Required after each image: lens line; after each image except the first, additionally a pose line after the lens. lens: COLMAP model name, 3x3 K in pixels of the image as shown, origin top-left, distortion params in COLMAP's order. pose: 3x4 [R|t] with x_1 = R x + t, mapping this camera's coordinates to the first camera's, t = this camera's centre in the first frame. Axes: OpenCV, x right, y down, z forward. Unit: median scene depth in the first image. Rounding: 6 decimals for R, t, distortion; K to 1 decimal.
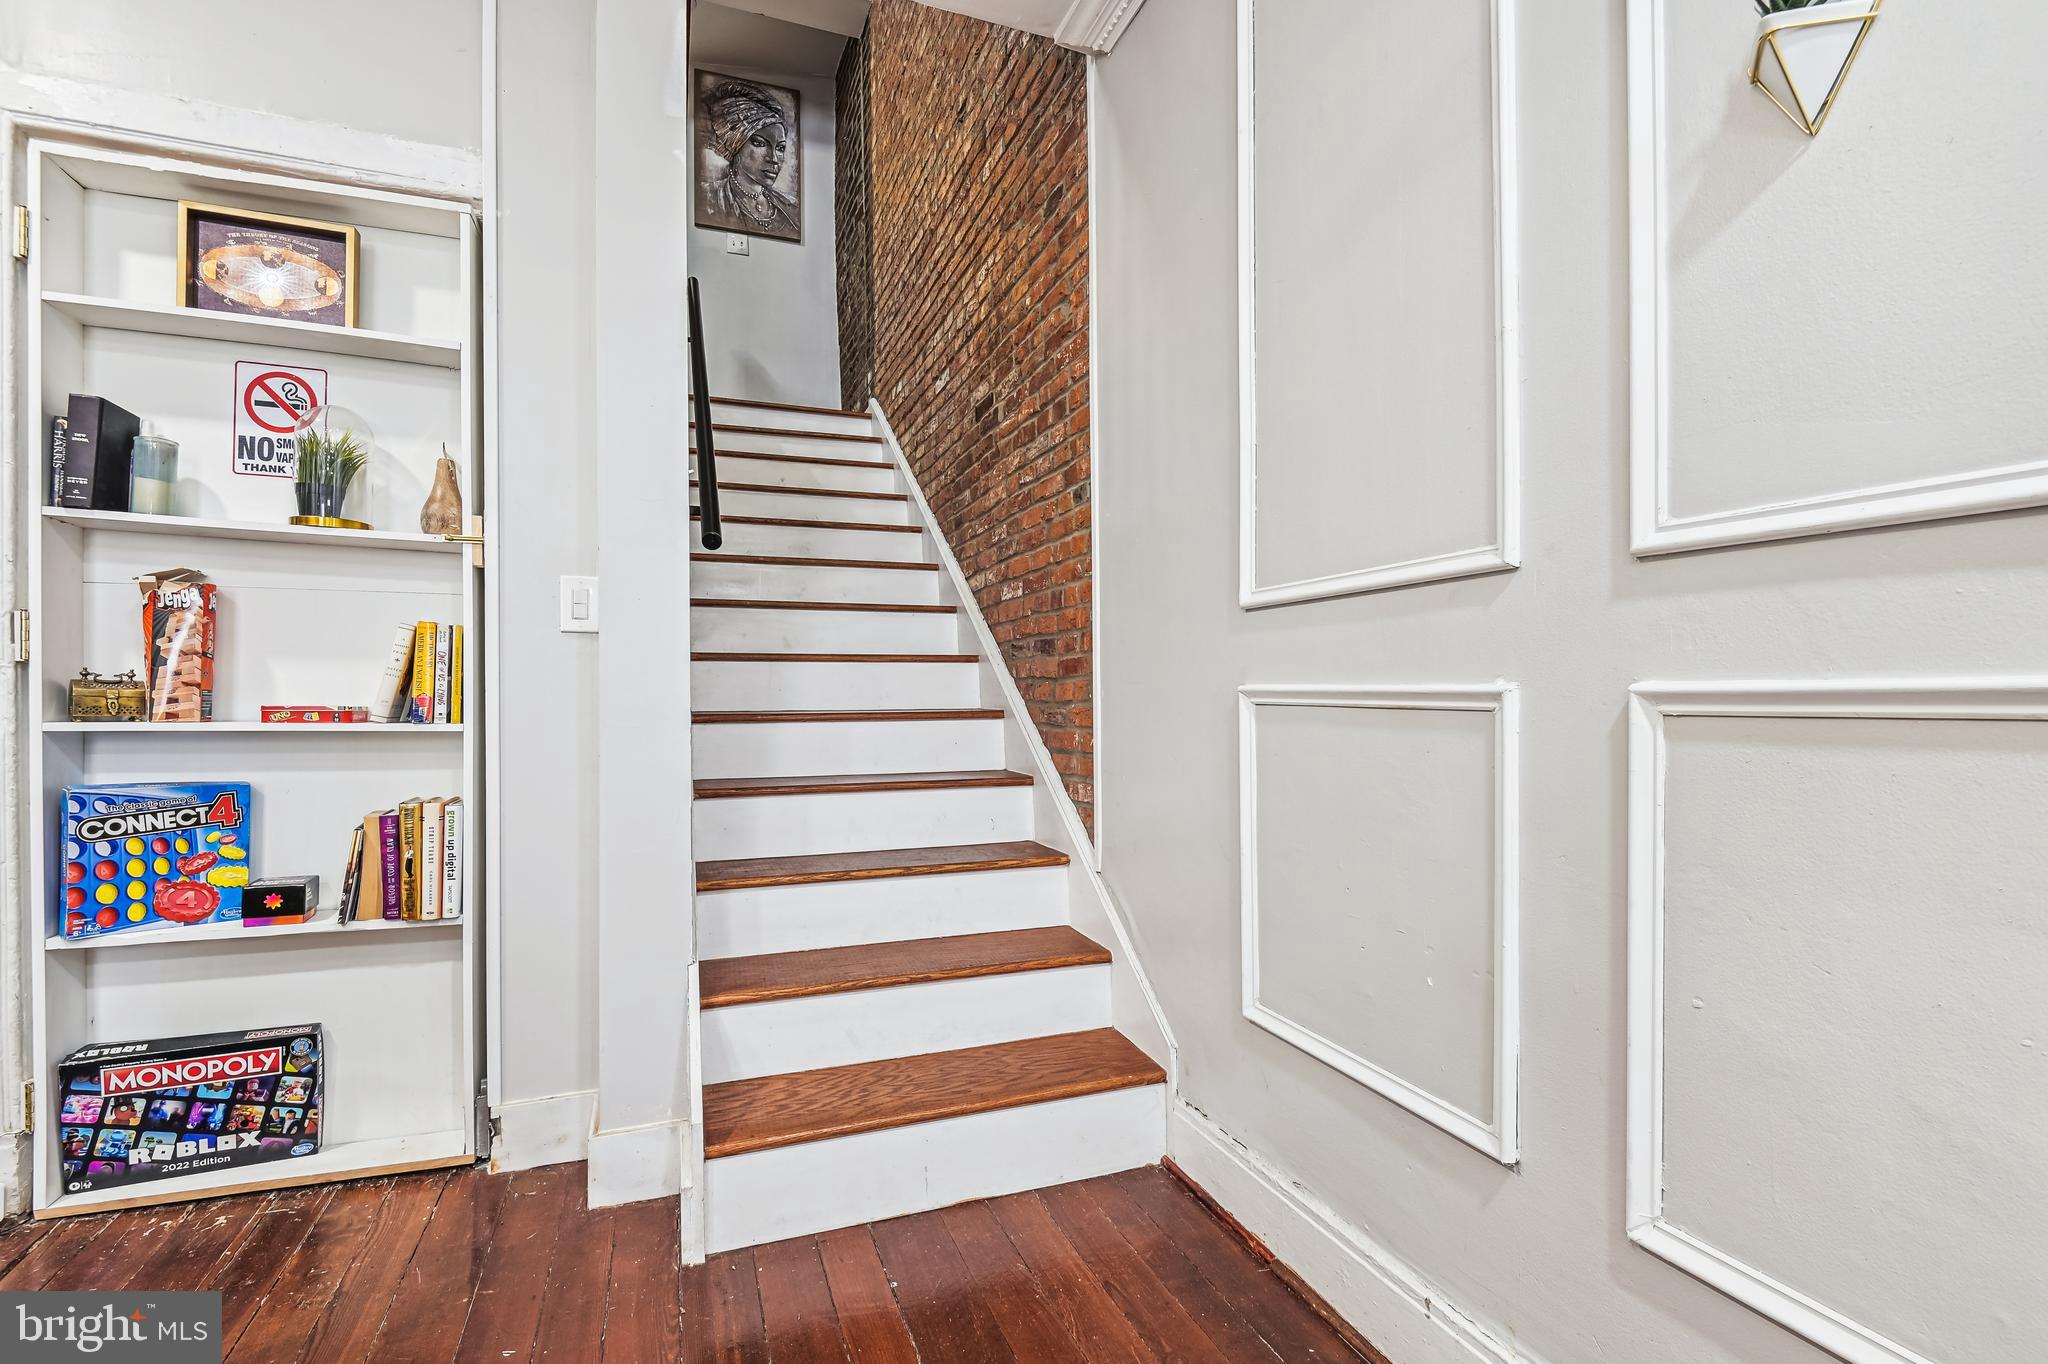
lens RADIAL K [[938.1, 0, 1013.7], [0, 938.1, 698.9], [0, 0, 1]] dist [0.011948, -0.006892]
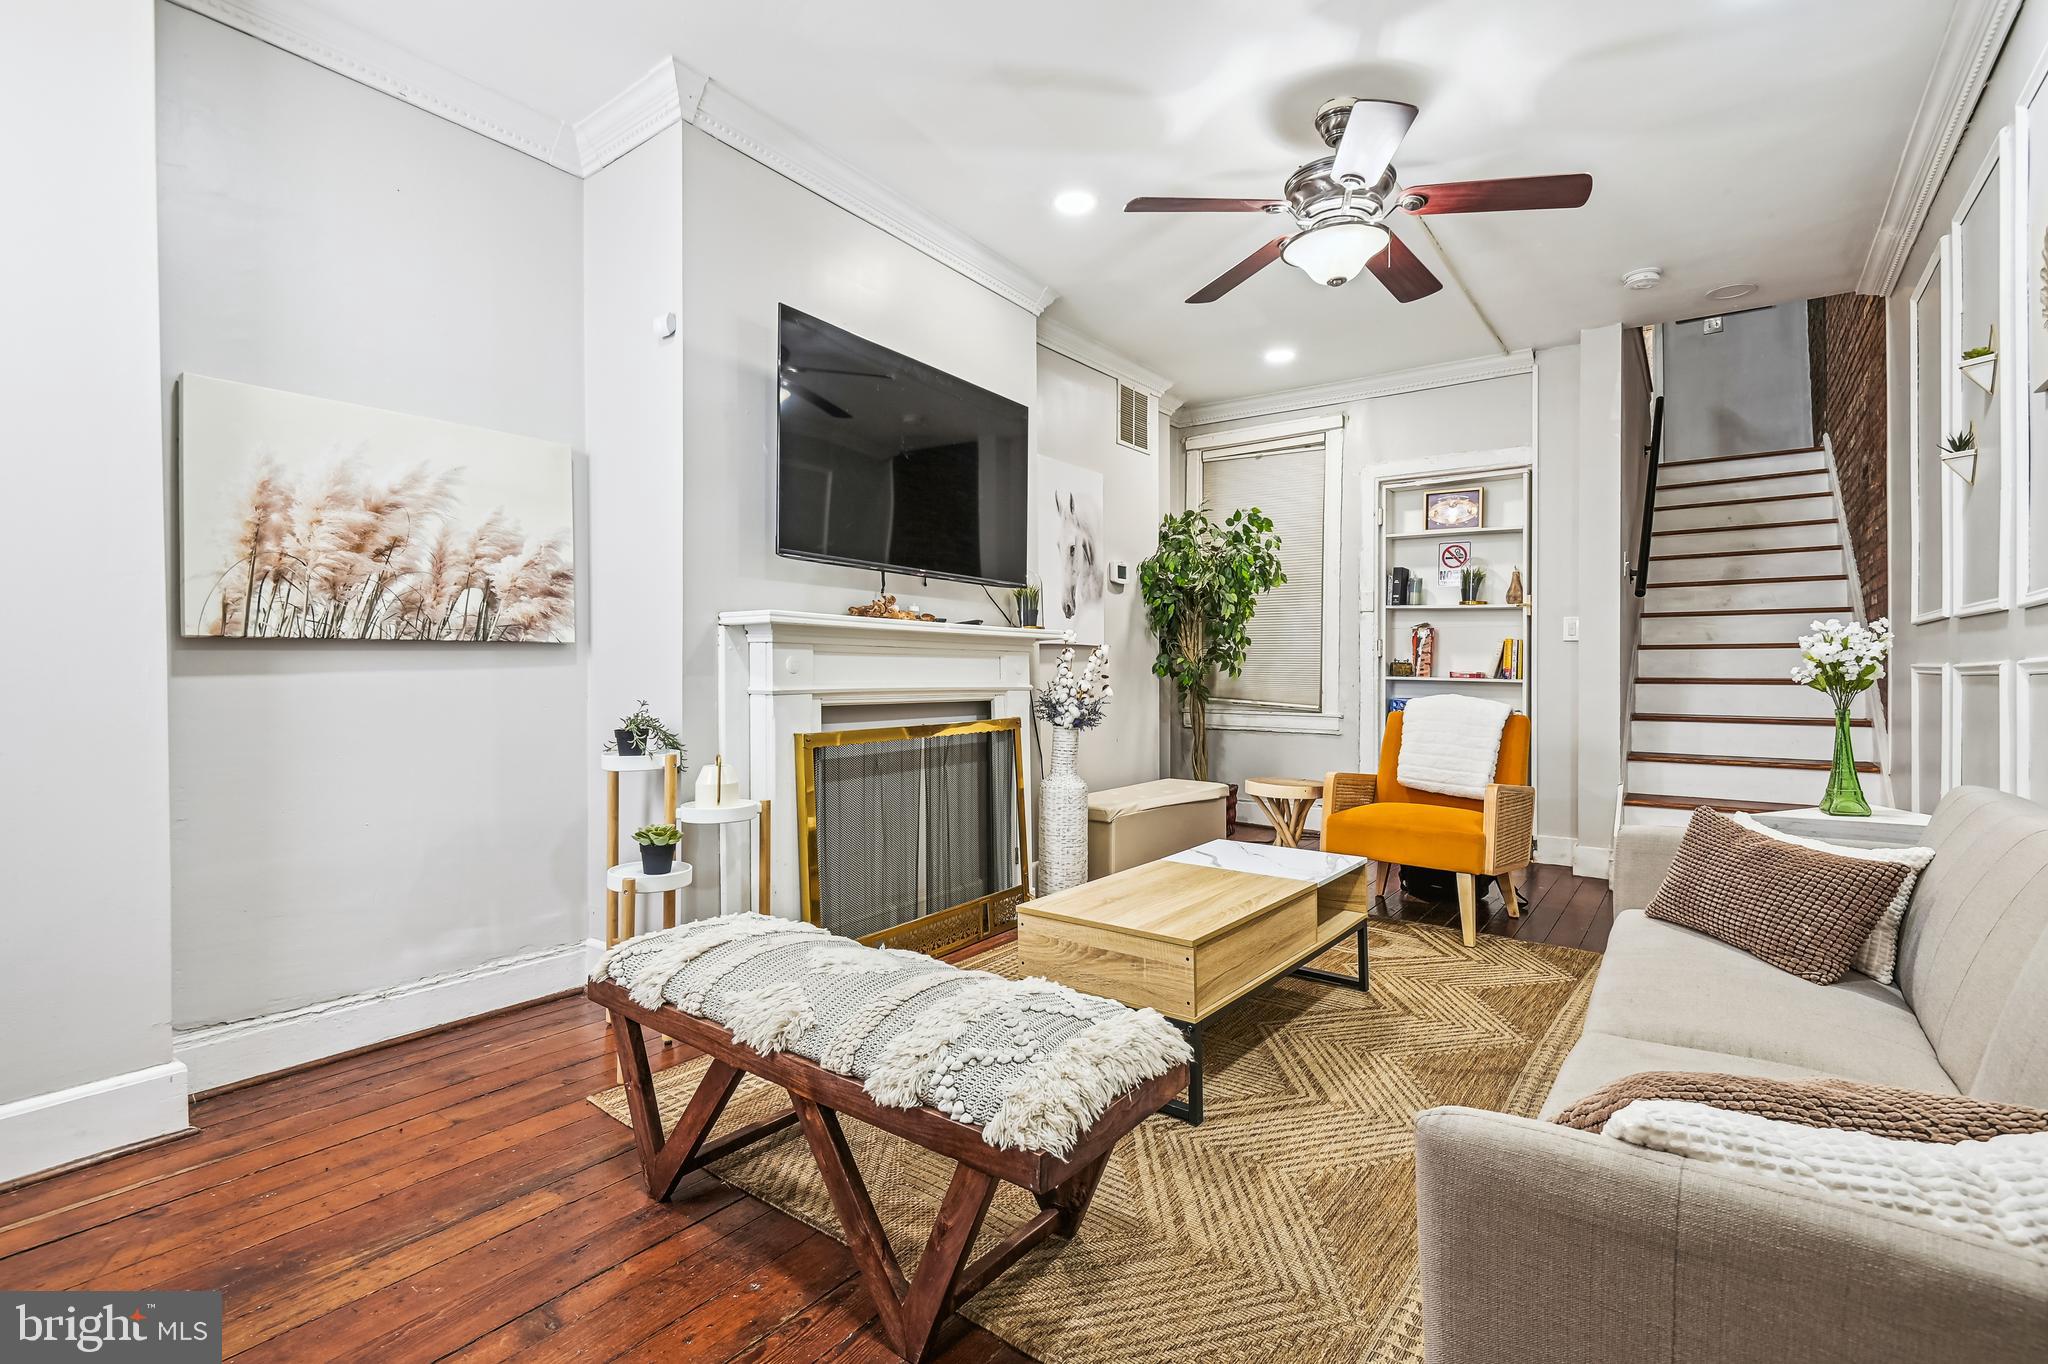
lens RADIAL K [[938.1, 0, 1014.2], [0, 938.1, 680.1], [0, 0, 1]] dist [0.011948, -0.006892]
pose [[0.552832, 0.010900, -0.833221, 0.757178], [-0.002055, 0.999929, 0.011717, 0.001865], [0.833290, -0.004765, 0.552815, -1.521892]]
